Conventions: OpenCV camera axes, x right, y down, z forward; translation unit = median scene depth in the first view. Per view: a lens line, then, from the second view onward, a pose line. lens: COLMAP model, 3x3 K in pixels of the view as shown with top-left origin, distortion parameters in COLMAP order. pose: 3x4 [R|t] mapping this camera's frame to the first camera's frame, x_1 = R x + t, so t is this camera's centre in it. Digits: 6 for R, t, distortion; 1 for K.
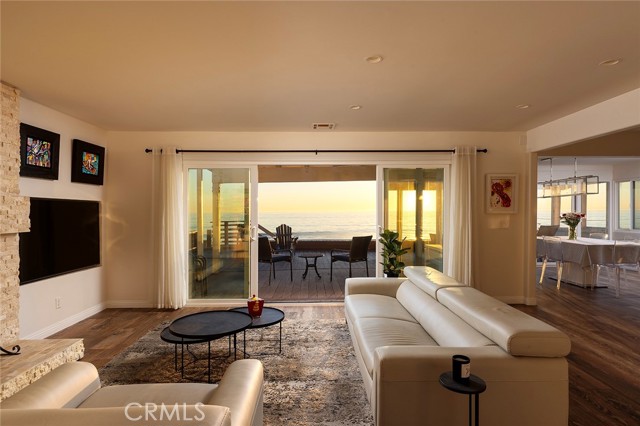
lens RADIAL K [[363.2, 0, 320.0], [0, 363.2, 213.0], [0, 0, 1]] dist [0.004607, 0.001623]
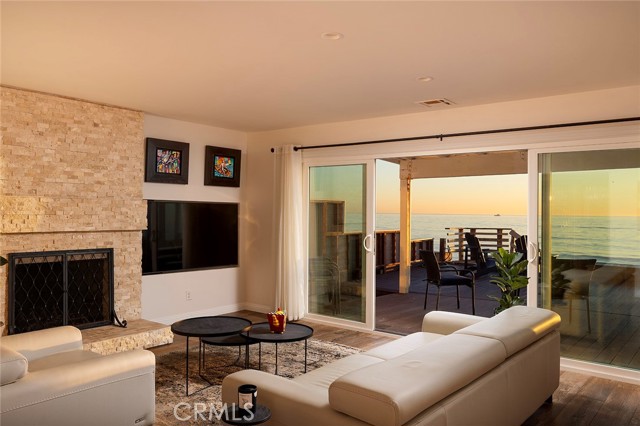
lens RADIAL K [[508.3, 0, 320.0], [0, 508.3, 213.0], [0, 0, 1]] dist [-0.001382, 0.000451]
pose [[0.768096, 0.018166, -0.640077, 0.546078], [-0.020499, 0.999783, 0.003775, -0.016100], [0.640006, 0.010222, 0.768302, 0.063740]]
